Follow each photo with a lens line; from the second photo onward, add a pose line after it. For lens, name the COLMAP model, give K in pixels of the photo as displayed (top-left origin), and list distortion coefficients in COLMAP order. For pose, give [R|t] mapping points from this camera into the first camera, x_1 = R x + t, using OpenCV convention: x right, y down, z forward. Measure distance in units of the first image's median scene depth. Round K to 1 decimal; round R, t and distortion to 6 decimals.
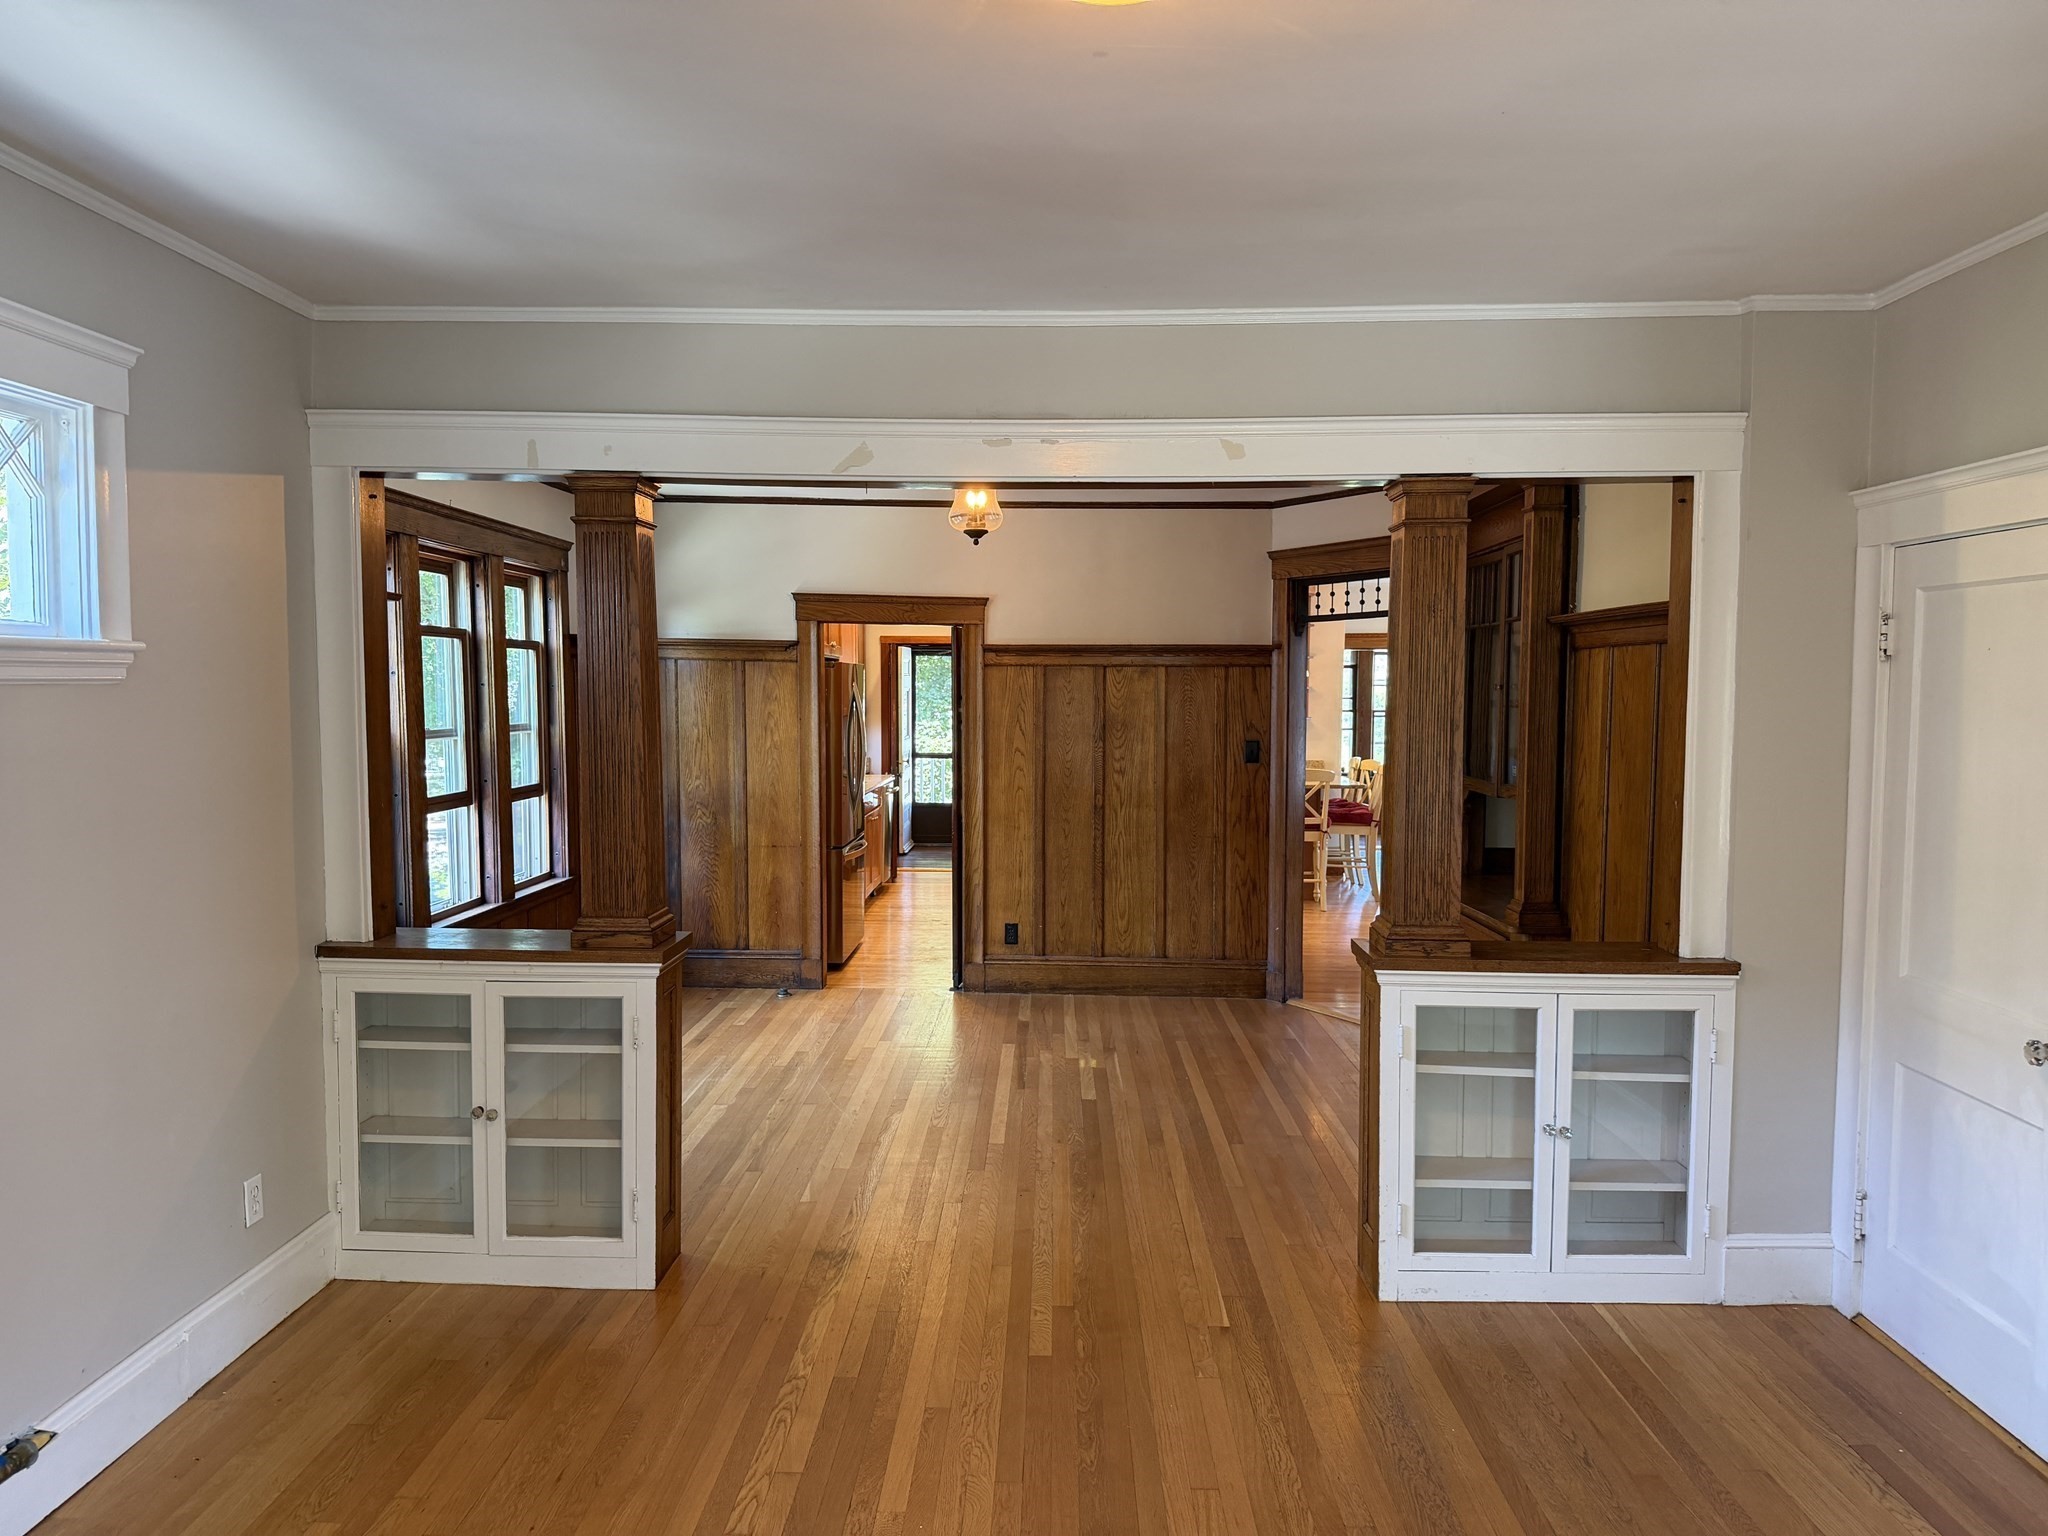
lens RADIAL K [[1434.8, 0, 1025.4], [0, 1434.8, 764.6], [0, 0, 1]] dist [0.064127, -0.075510]
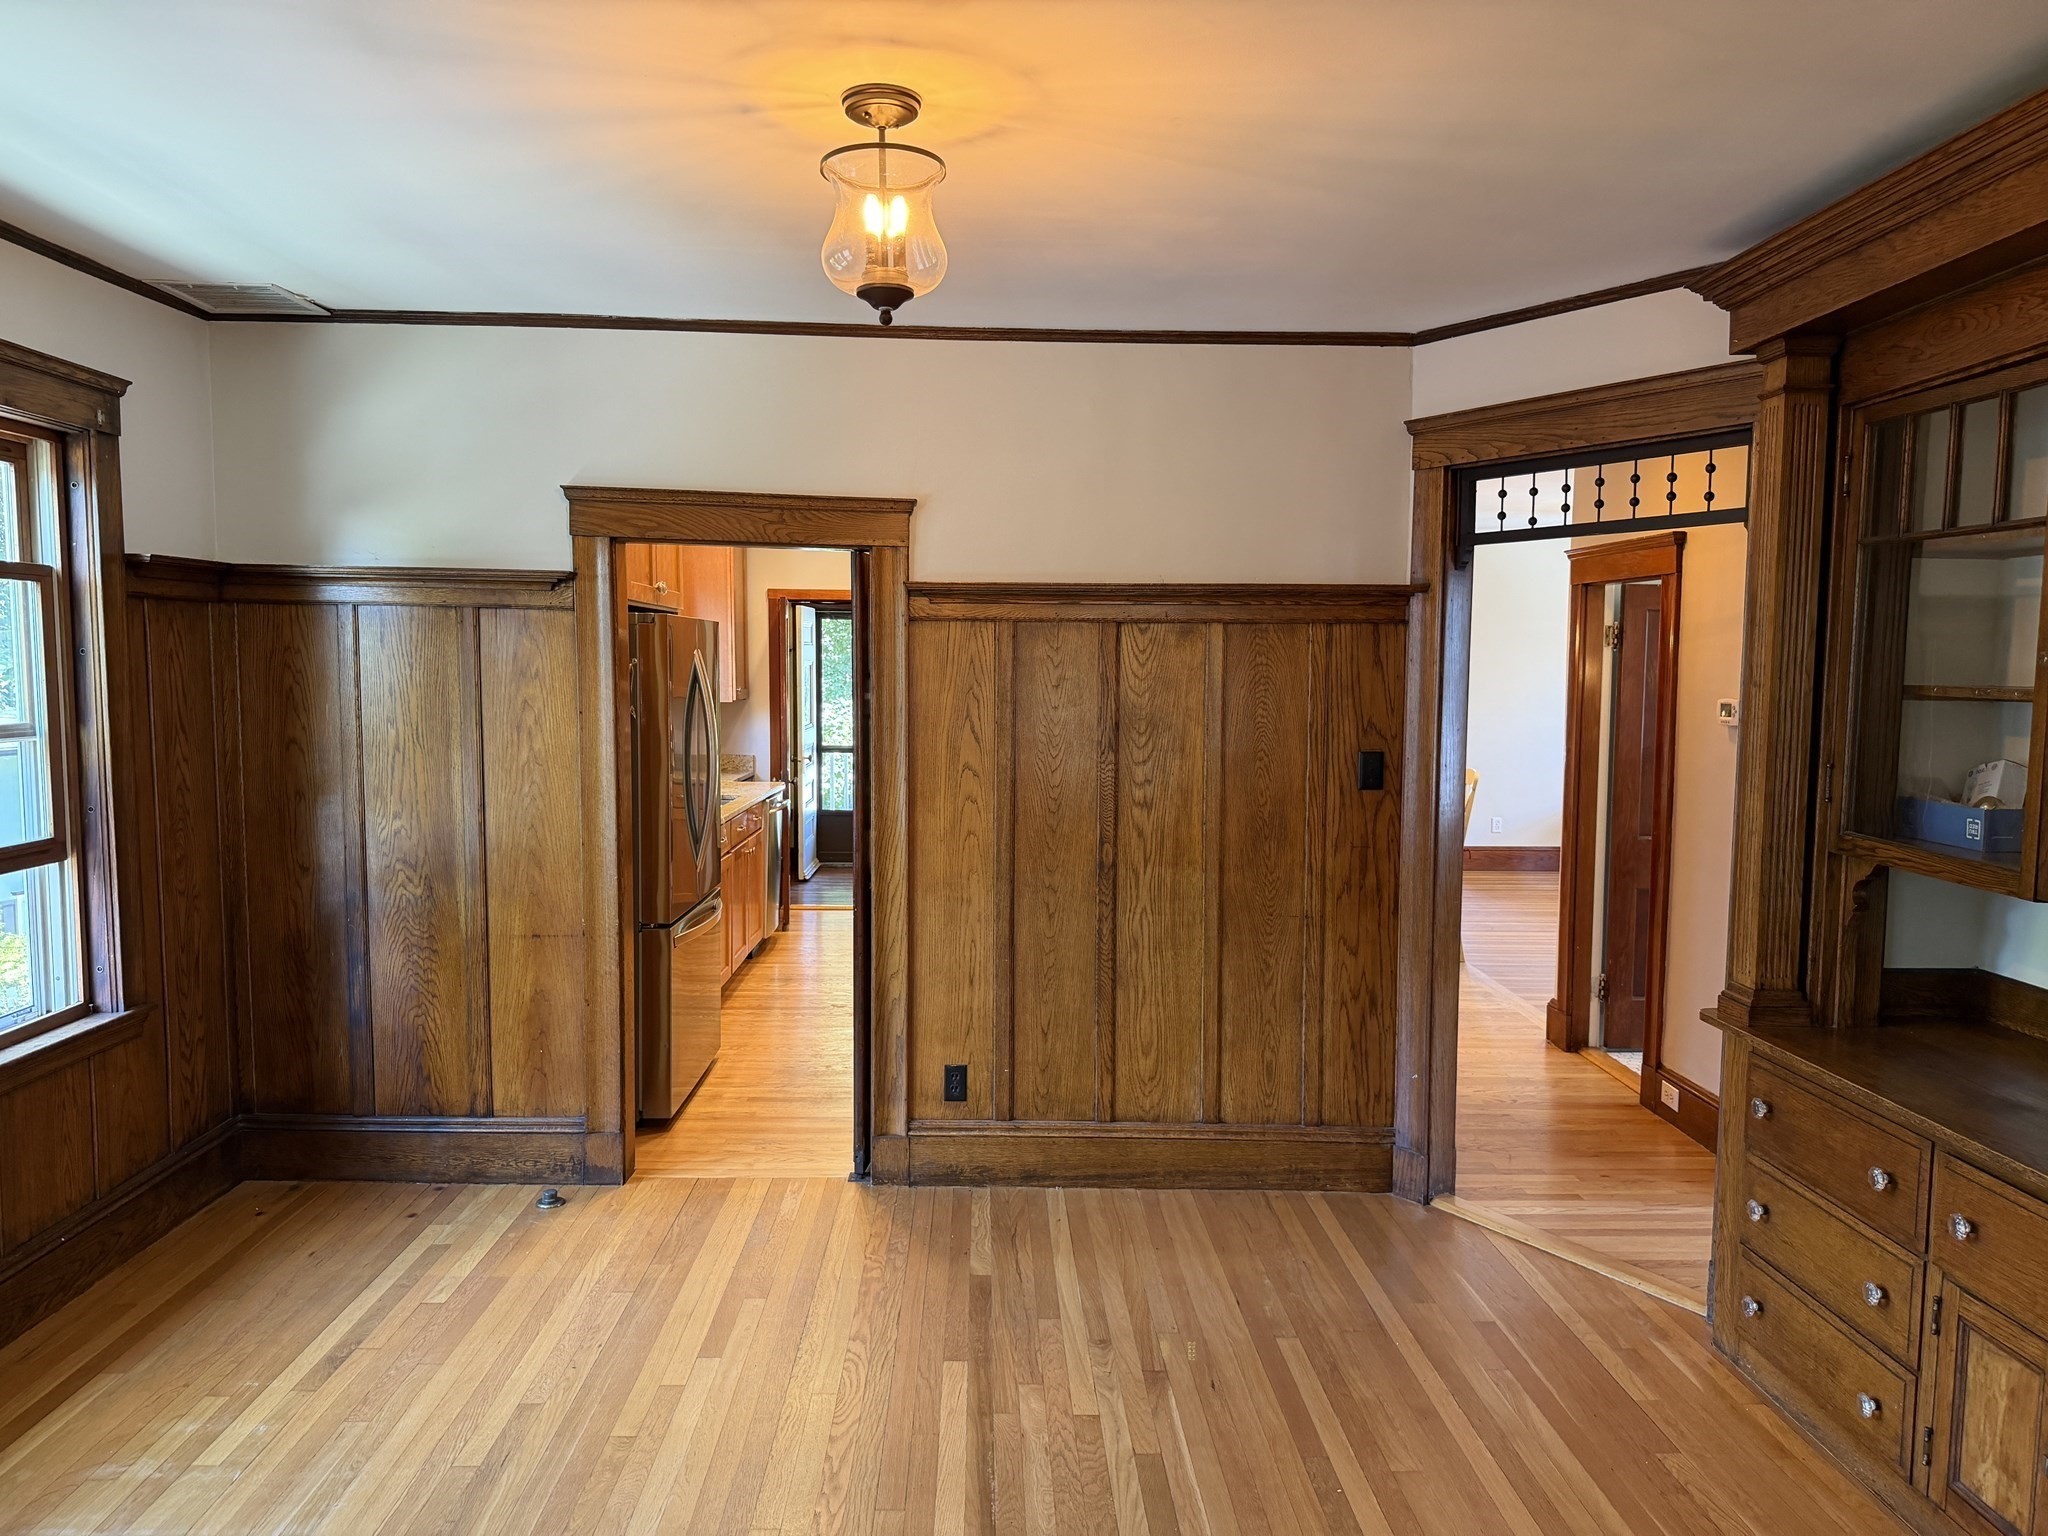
lens RADIAL K [[1434.8, 0, 1036.4], [0, 1434.8, 762.8], [0, 0, 1]] dist [0.064127, -0.075510]
pose [[0.998367, -0.000447, 0.057130, -0.011301], [-0.000440, 0.999880, 0.015511, -0.022583], [-0.057130, -0.015511, 0.998246, 0.459061]]
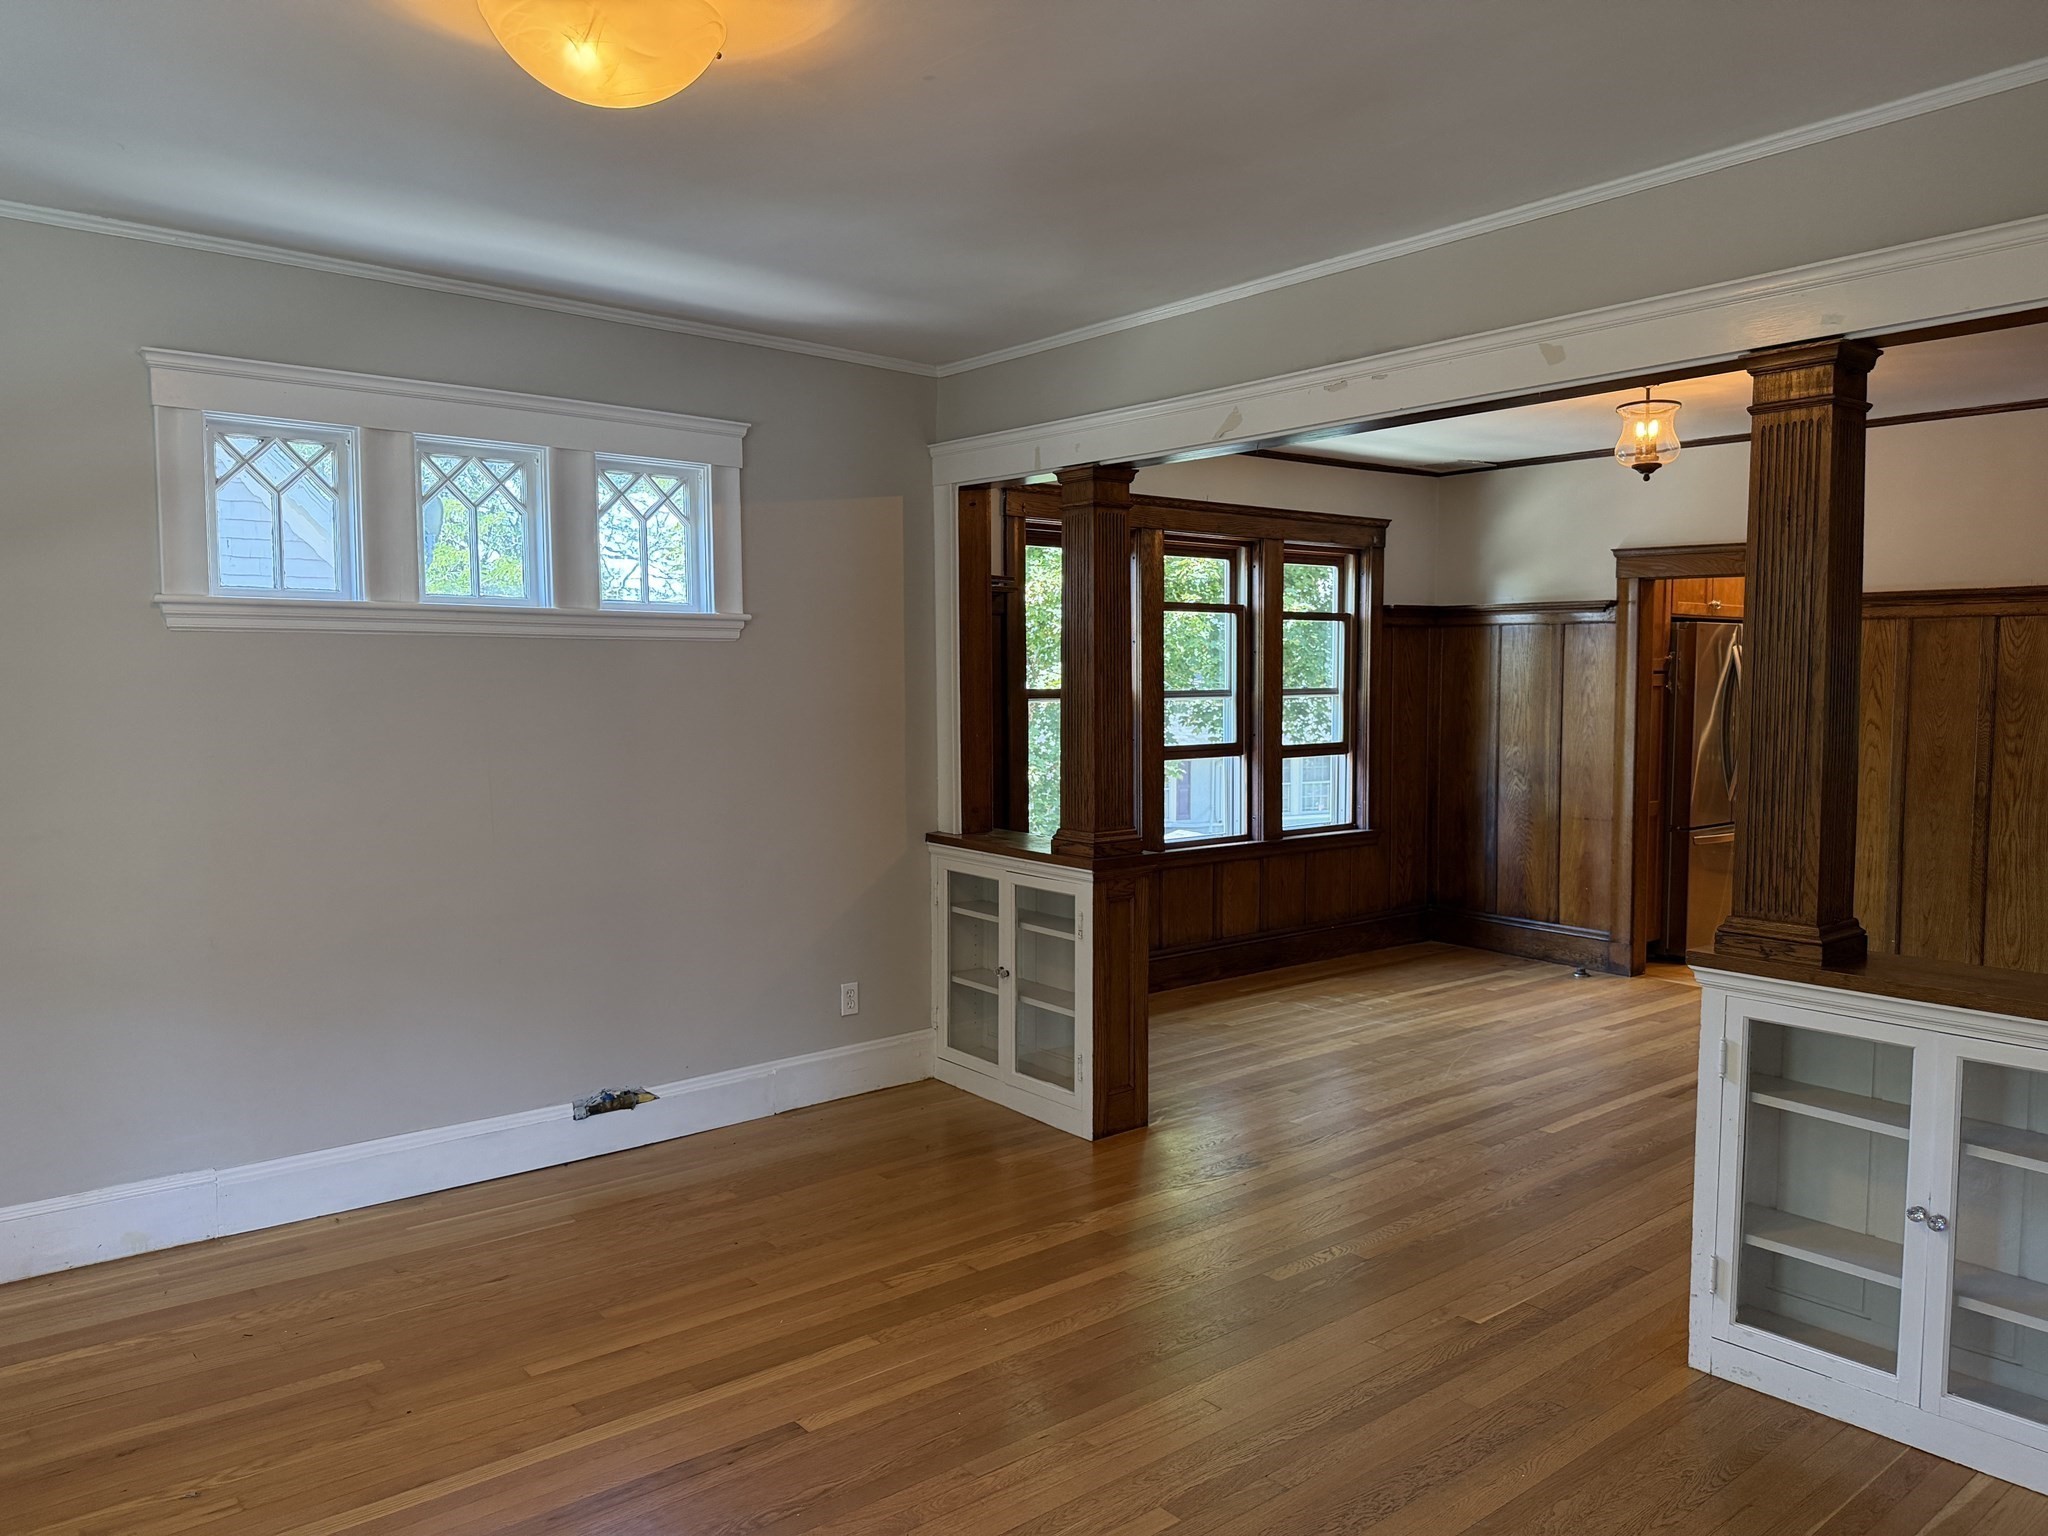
lens RADIAL K [[1434.8, 0, 1004.7], [0, 1434.8, 767.0], [0, 0, 1]] dist [0.064127, -0.075510]
pose [[0.648773, 0.043660, -0.759728, 0.330797], [-0.037114, 0.998980, 0.025716, 0.013130], [0.760076, 0.011512, 0.649732, 0.092224]]
